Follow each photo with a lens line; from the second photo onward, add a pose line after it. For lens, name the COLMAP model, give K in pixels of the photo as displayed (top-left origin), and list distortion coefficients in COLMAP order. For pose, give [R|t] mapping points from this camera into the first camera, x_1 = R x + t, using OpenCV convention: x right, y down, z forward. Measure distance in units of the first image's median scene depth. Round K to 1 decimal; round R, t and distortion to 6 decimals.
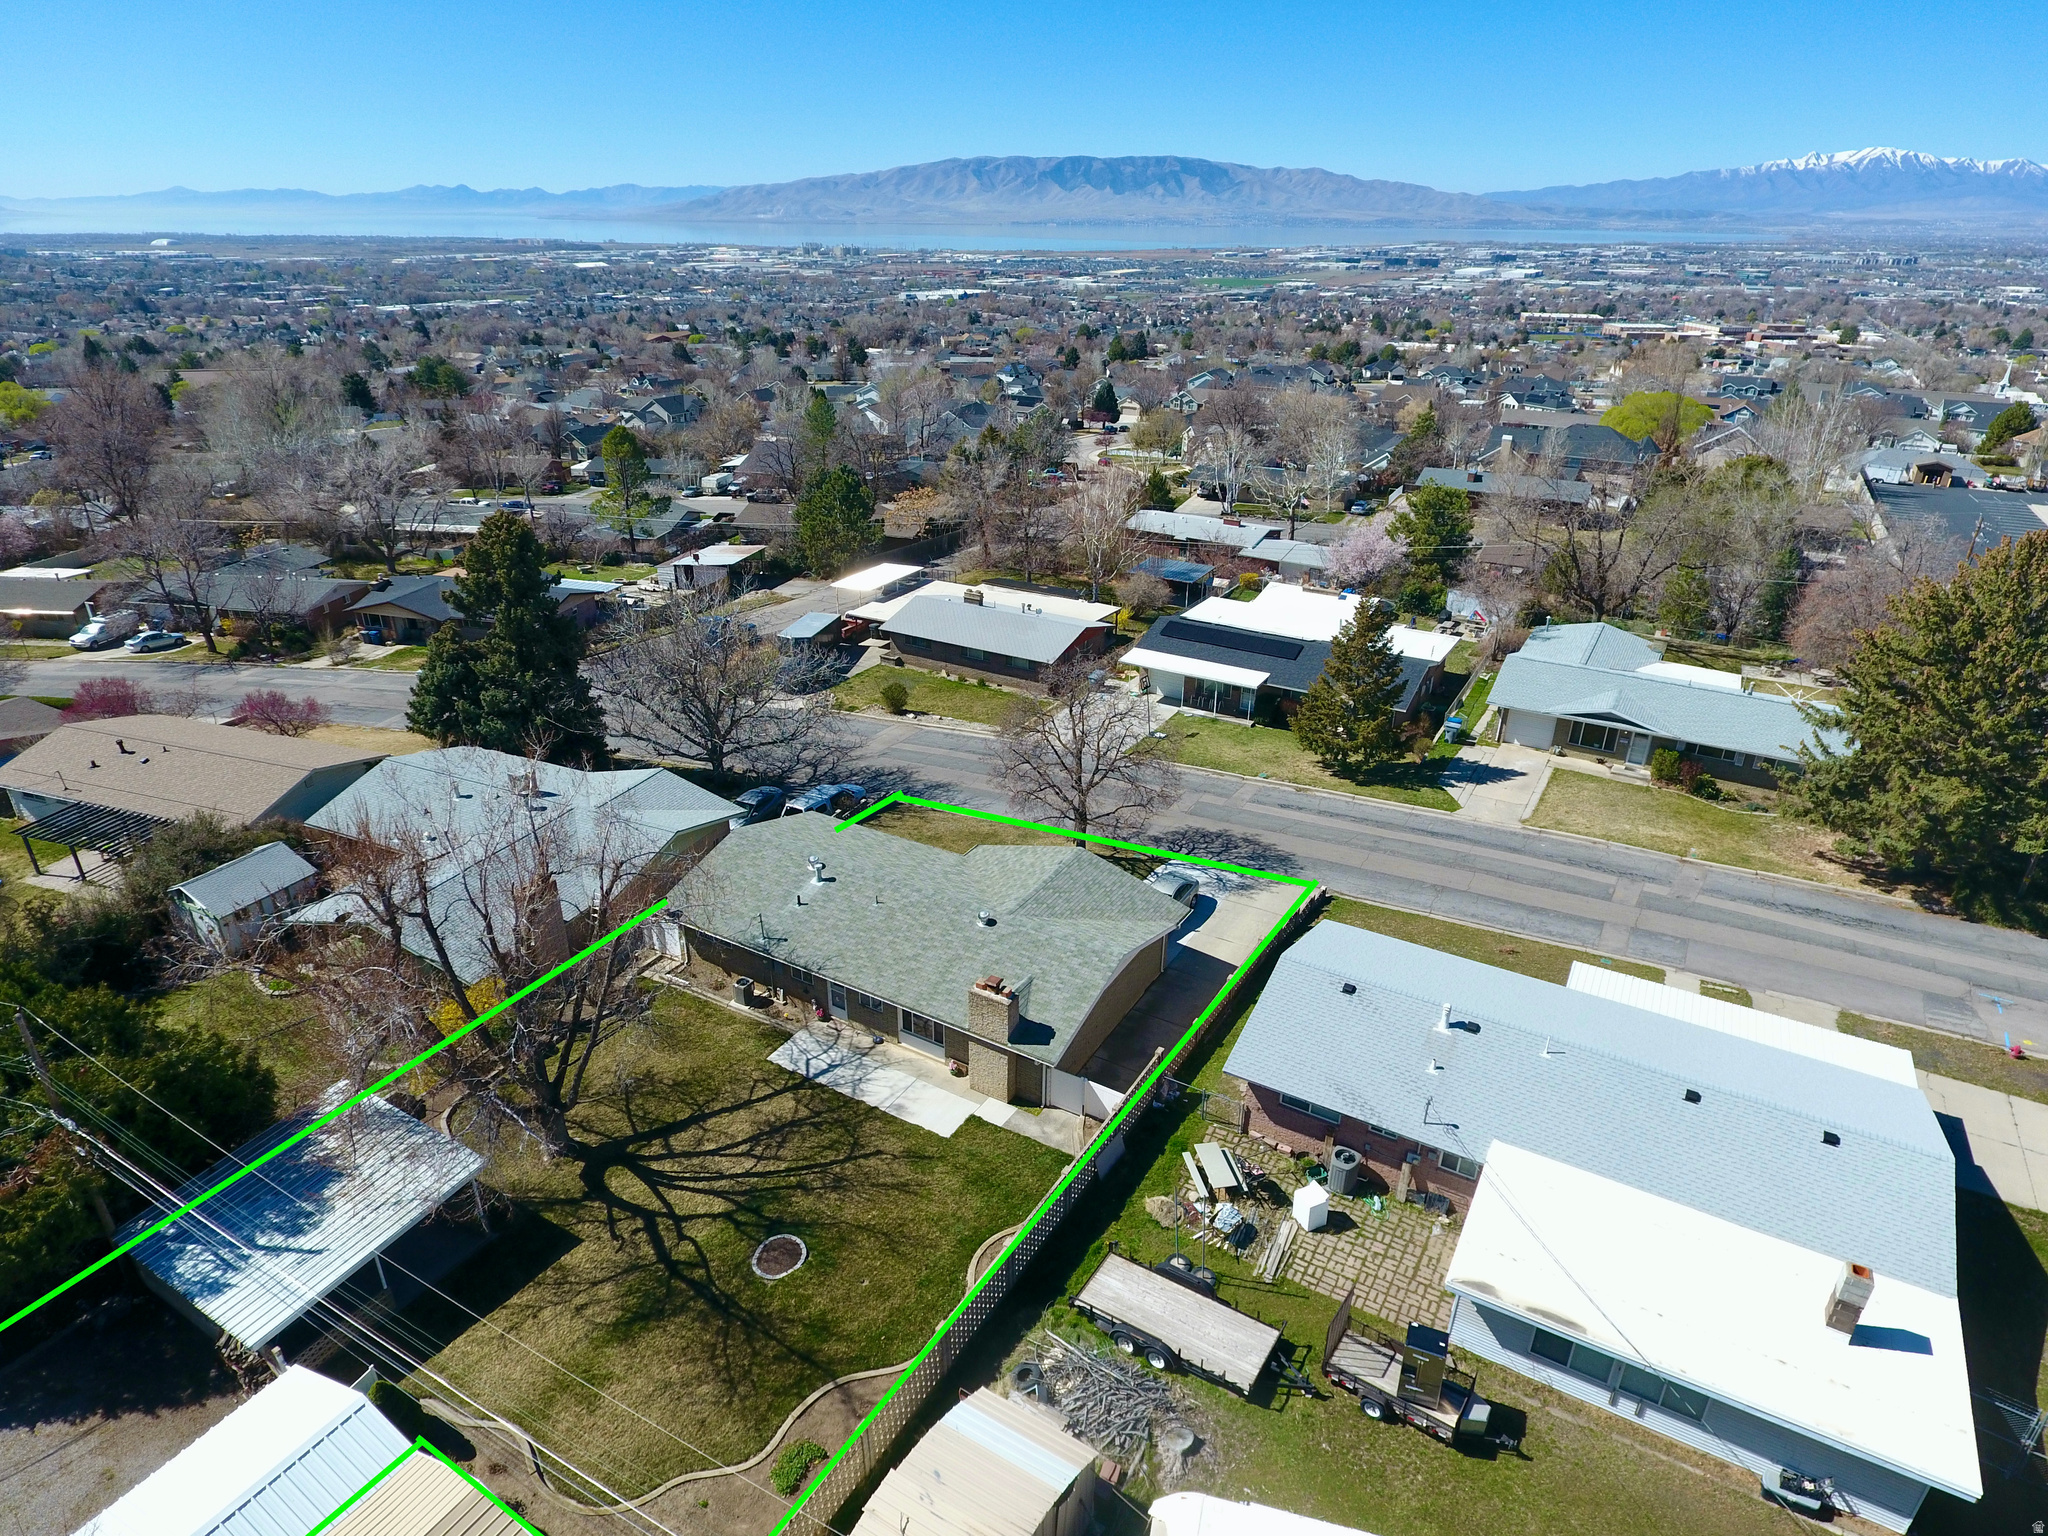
lens RADIAL K [[1200.6, 0, 1010.1], [0, 1200.6, 777.2], [0, 0, 1]] dist [-0.005070, 0.002296]
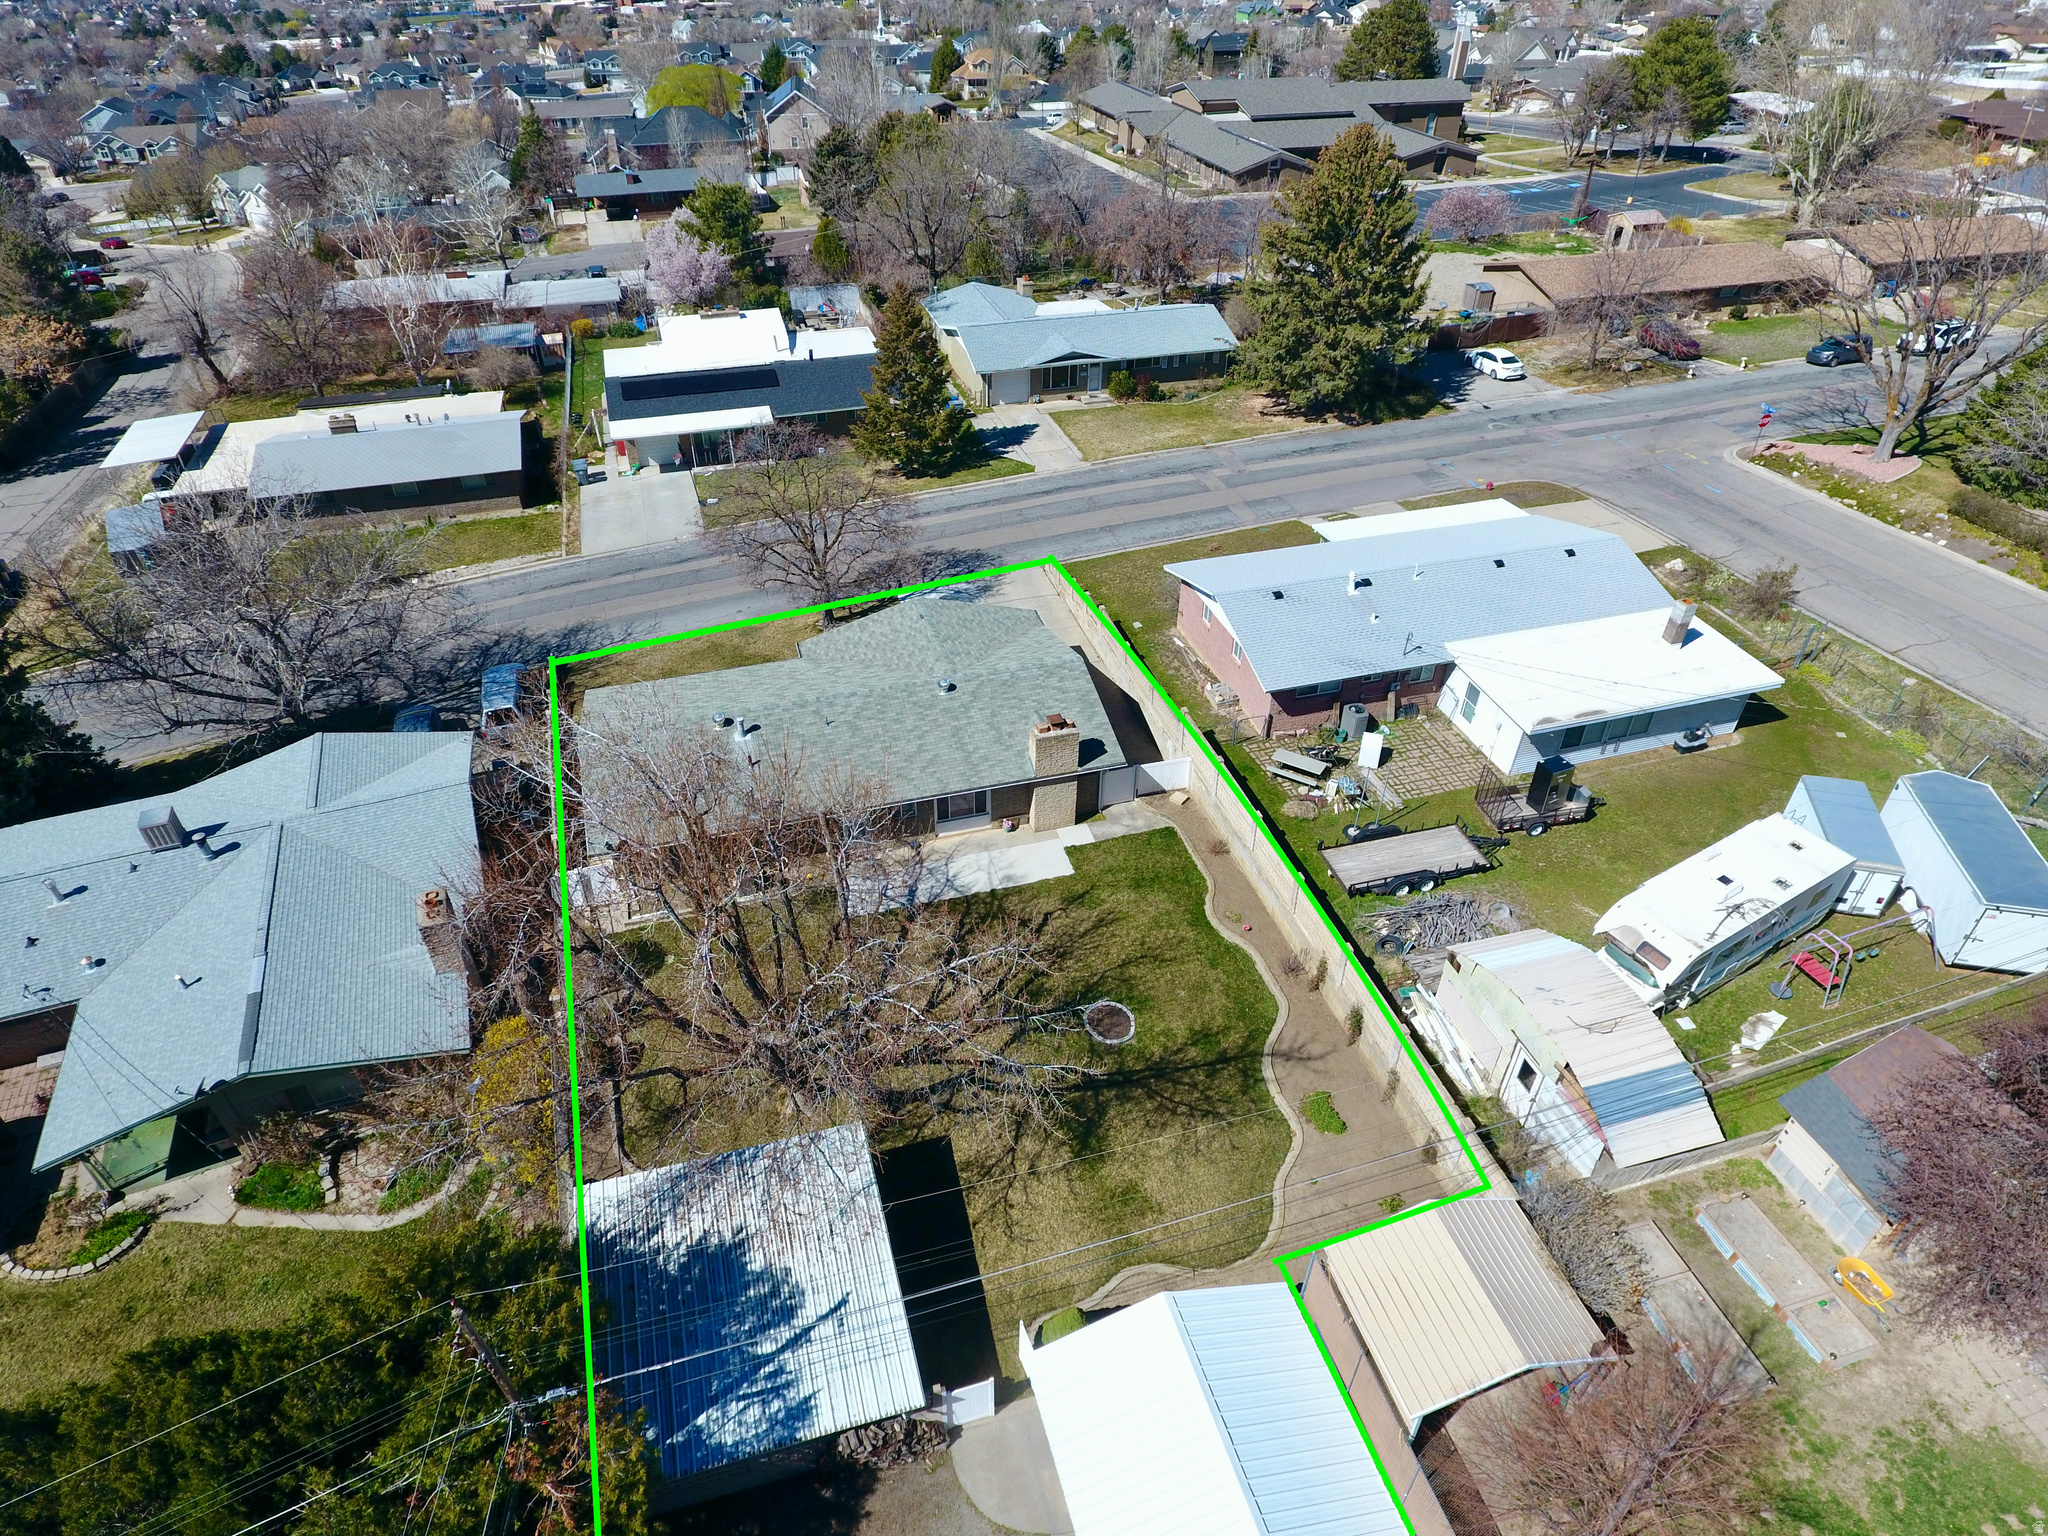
lens RADIAL K [[1200.6, 0, 1010.1], [0, 1200.6, 777.2], [0, 0, 1]] dist [-0.005070, 0.002296]
pose [[0.682900, -0.447917, 0.577078, -0.594041], [0.316535, 0.893387, 0.318850, -0.113415], [-0.658372, -0.035077, 0.751875, 0.229286]]
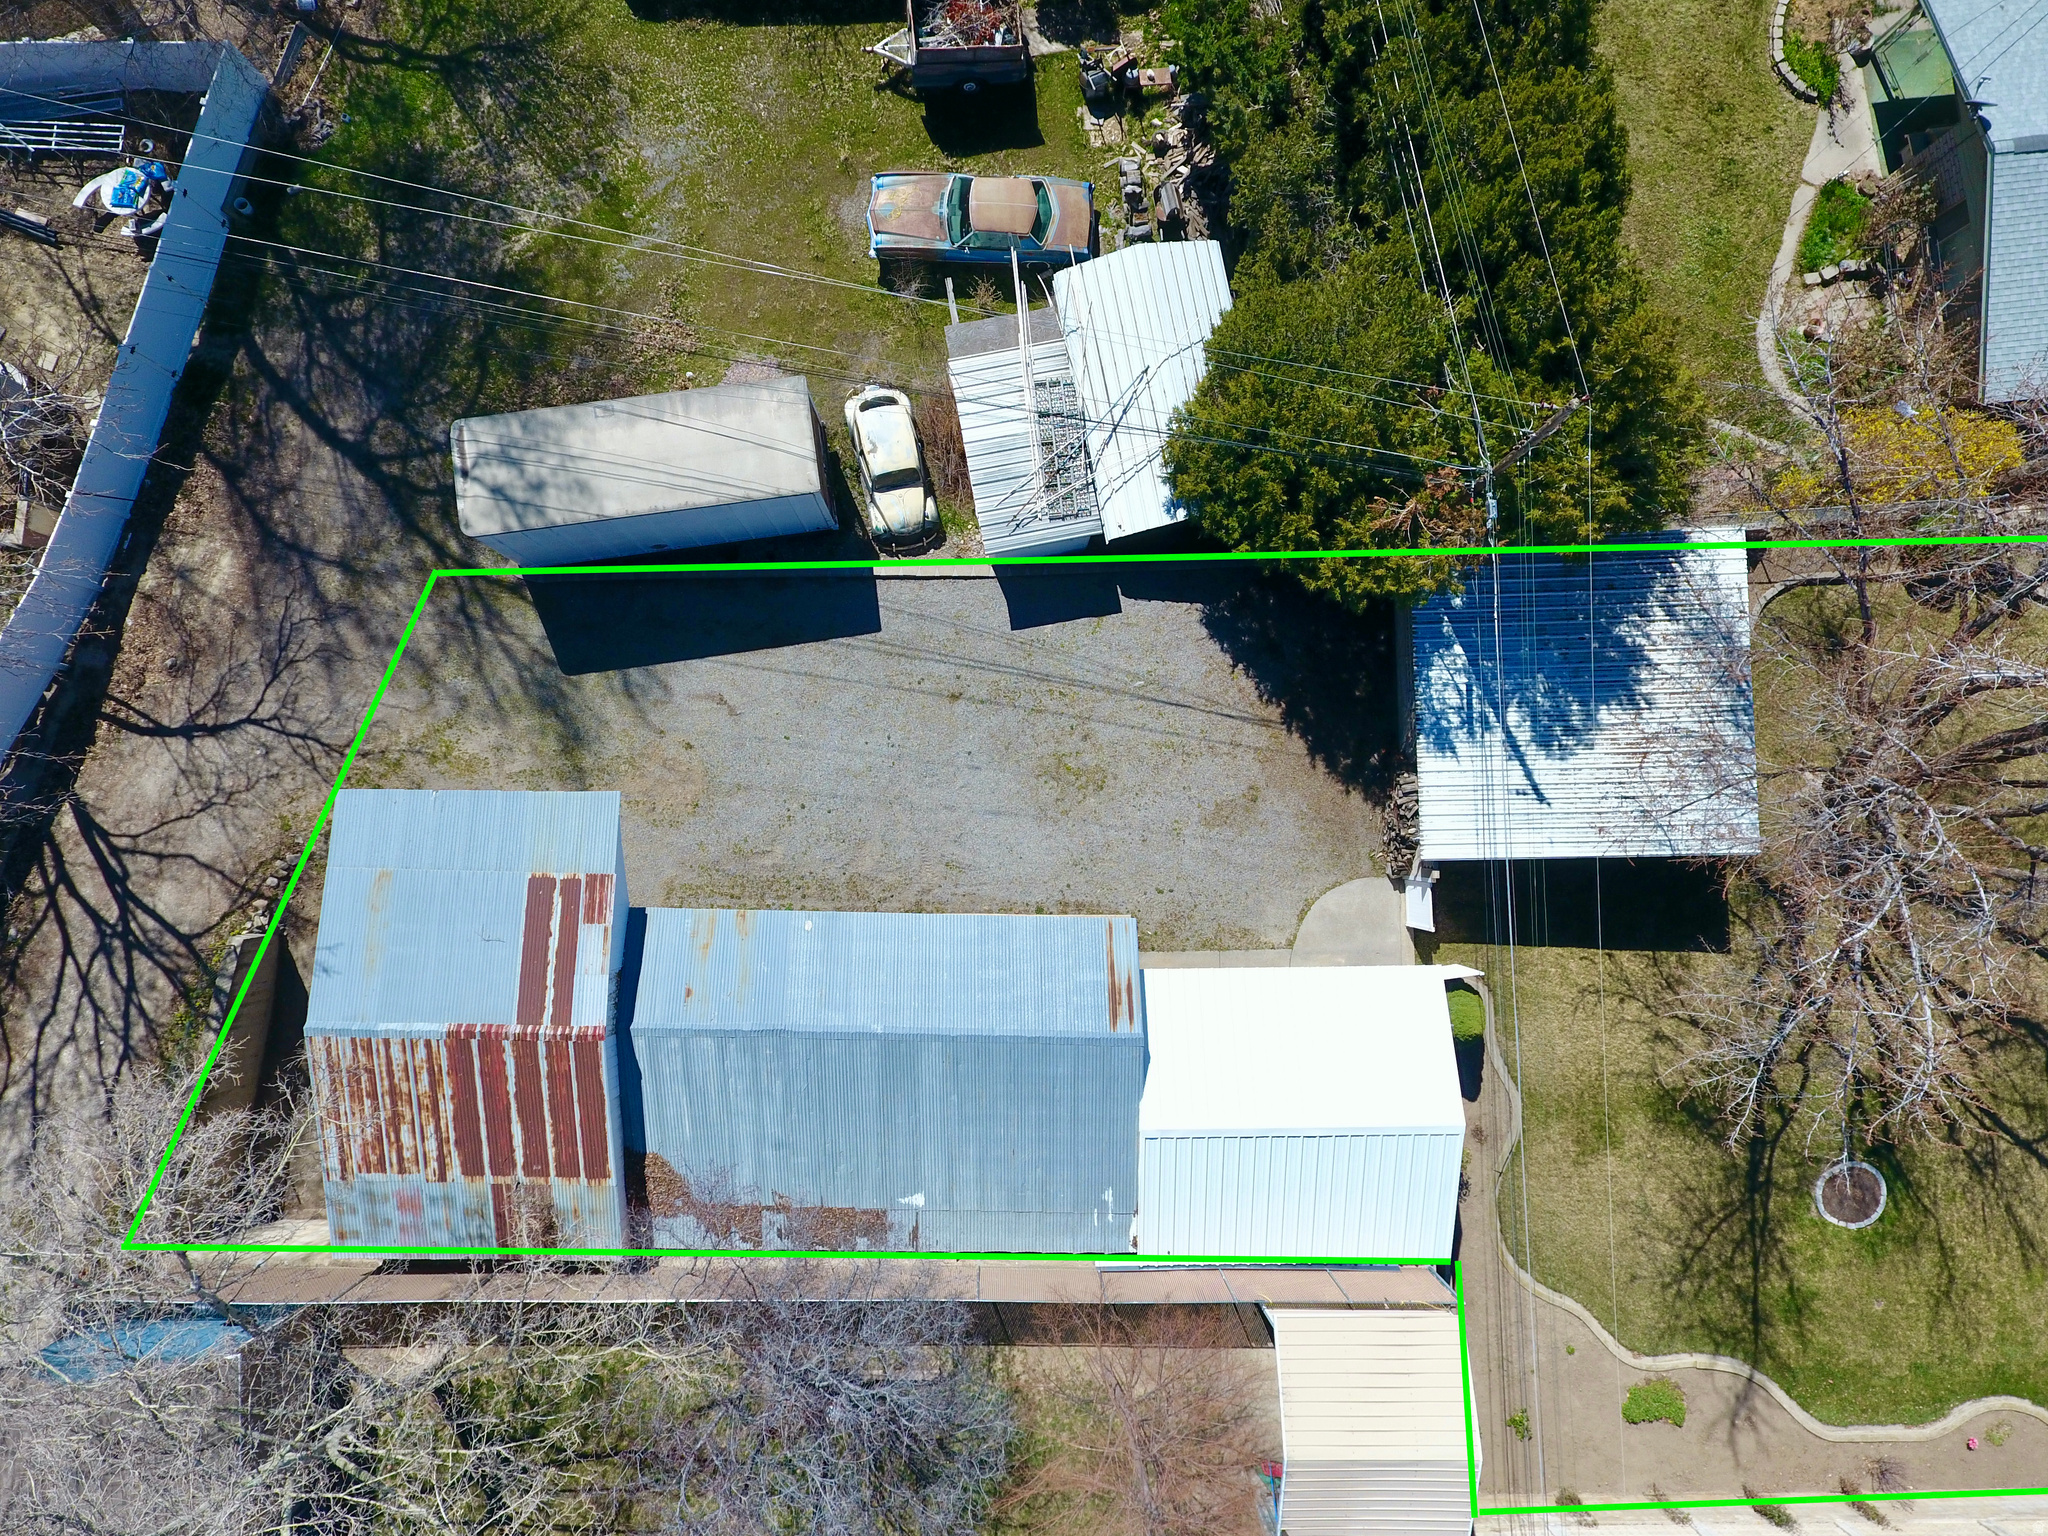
lens RADIAL K [[1200.6, 0, 1010.1], [0, 1200.6, 777.2], [0, 0, 1]] dist [-0.005070, 0.002296]
pose [[0.529770, 0.847251, -0.038851, -0.543765], [-0.372018, 0.273293, 0.887082, -0.133409], [0.762198, -0.455496, 0.459975, 0.270567]]
